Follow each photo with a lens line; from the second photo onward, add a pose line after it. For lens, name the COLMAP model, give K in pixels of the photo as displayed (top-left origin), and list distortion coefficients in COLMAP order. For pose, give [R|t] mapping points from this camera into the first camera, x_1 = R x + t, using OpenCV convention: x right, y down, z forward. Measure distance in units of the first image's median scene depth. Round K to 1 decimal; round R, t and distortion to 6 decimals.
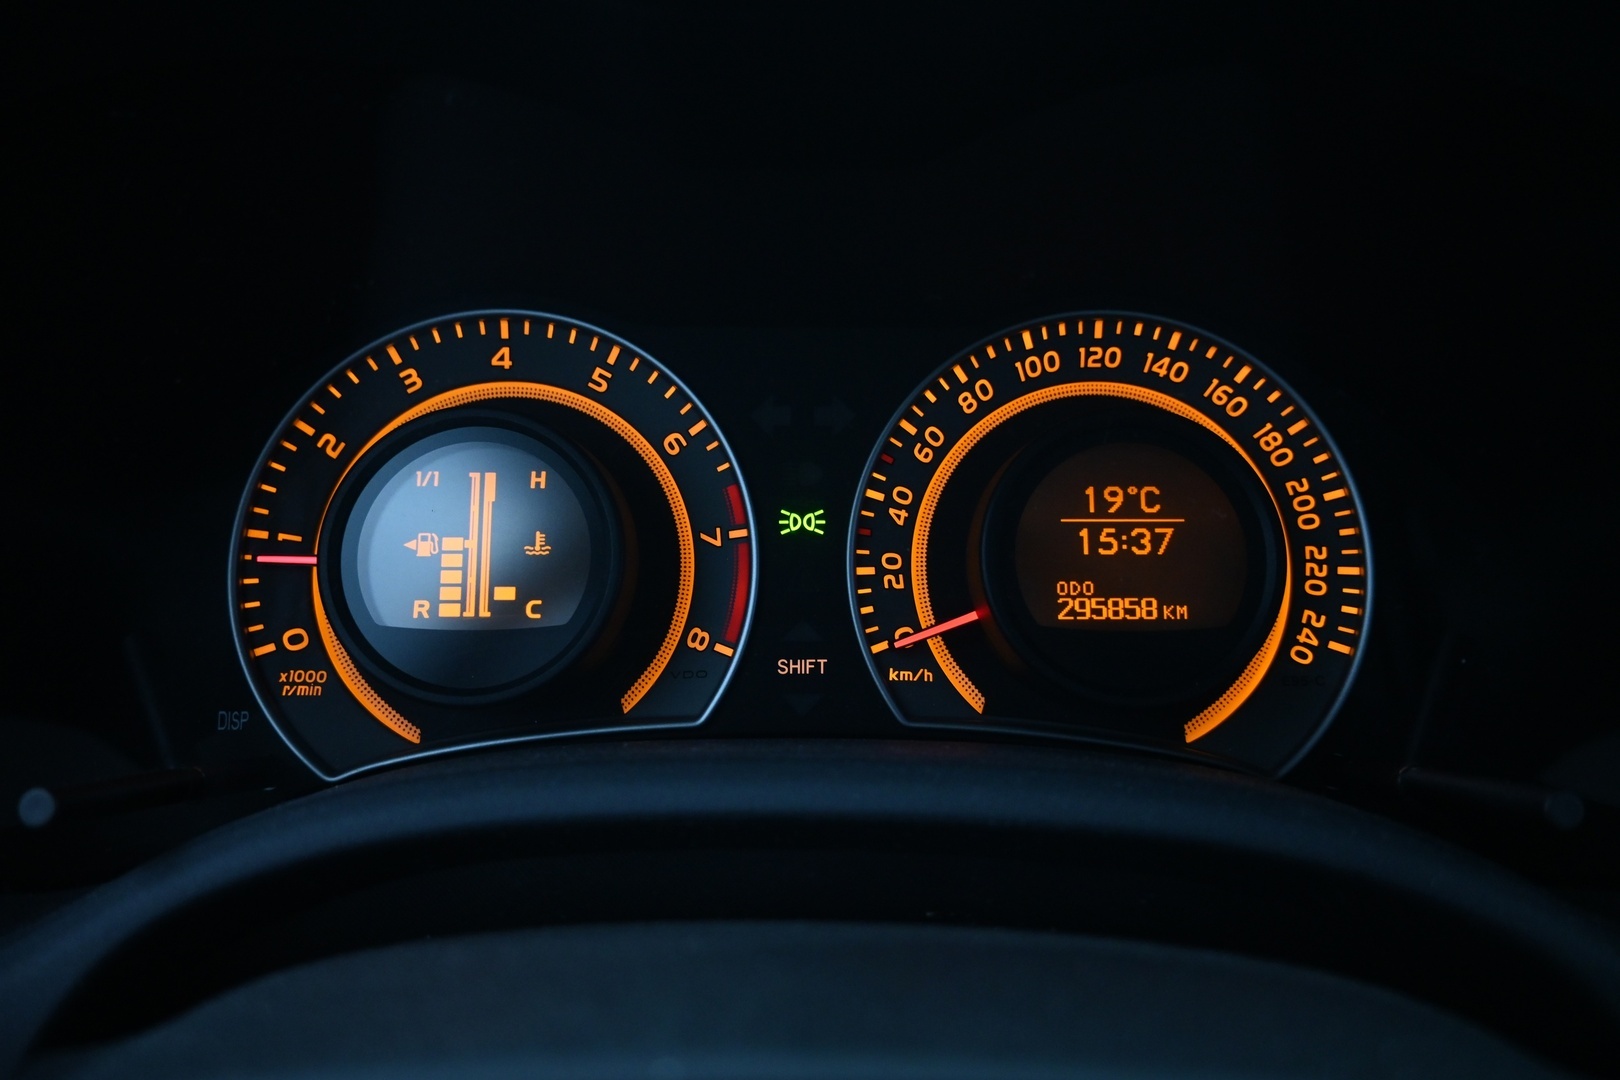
lens RADIAL K [[1113.1, 0, 809.3], [0, 1113.1, 545.1], [0, 0, 1]] dist [0.000575, 0.003011]
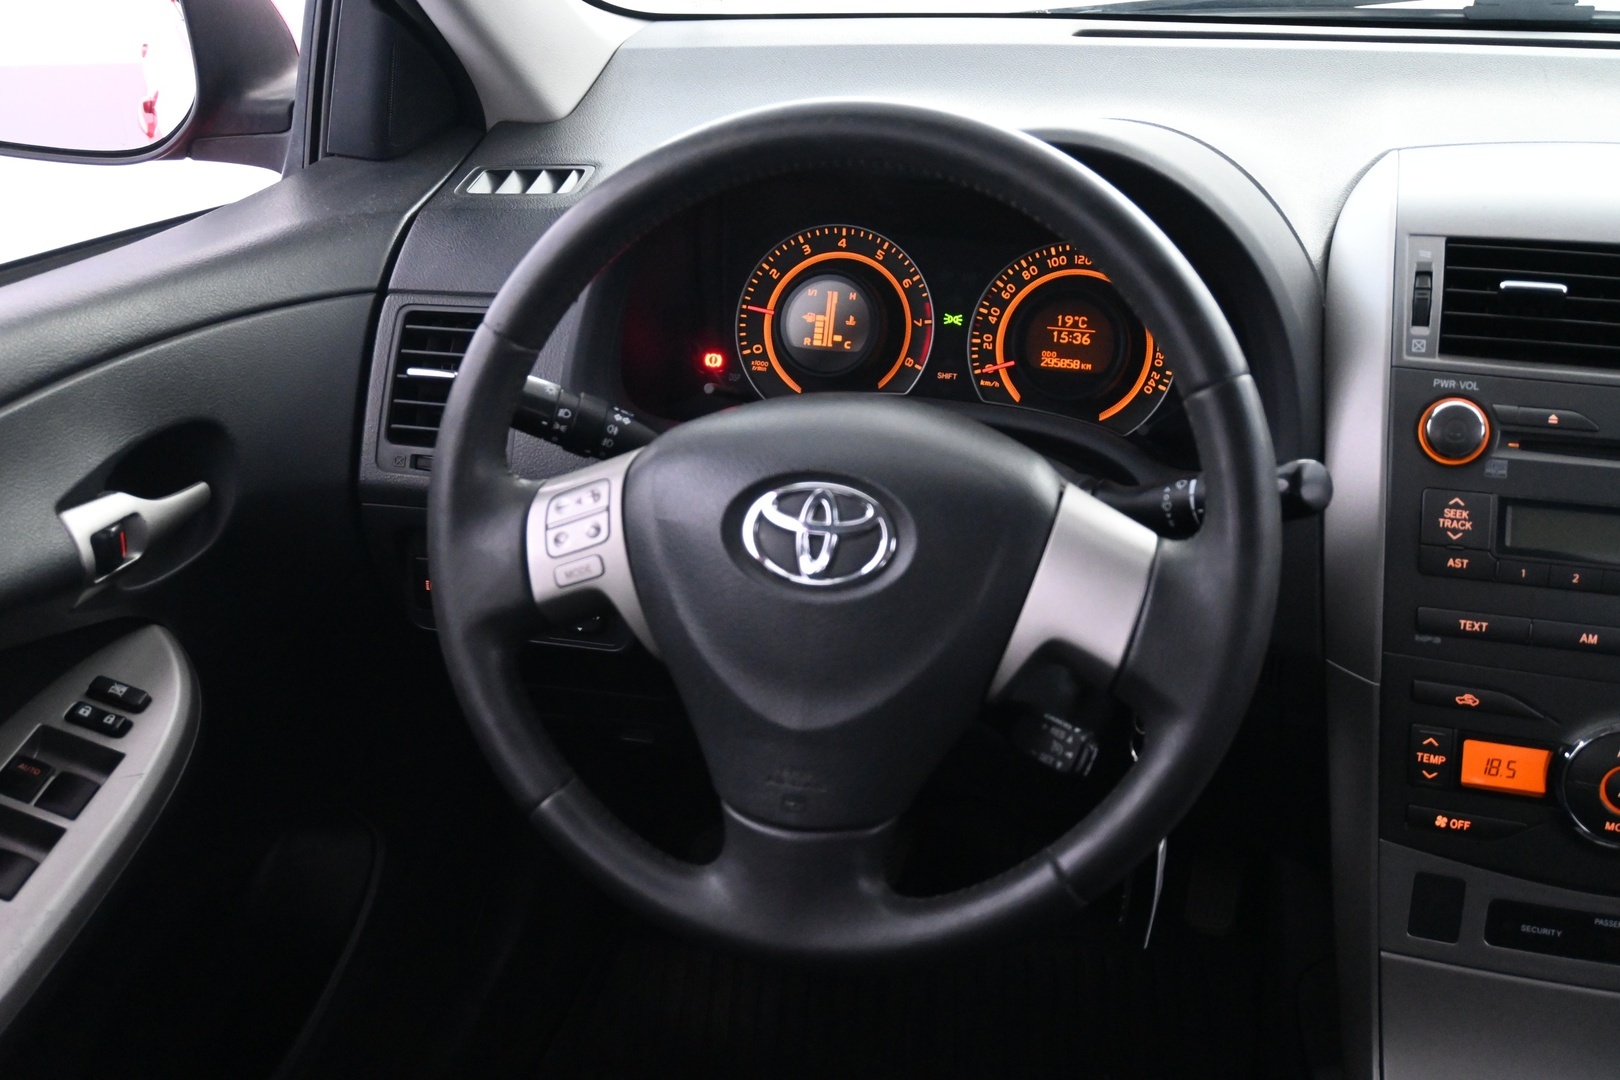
lens RADIAL K [[1891.7, 0, 804.0], [0, 1891.7, 542.7], [0, 0, 1]] dist [0.006354, 0.000000]
pose [[0.966084, 0.108451, -0.234352, 0.722590], [-0.072939, 0.985182, 0.155231, -0.161928], [0.247714, -0.132873, 0.959678, -3.247694]]
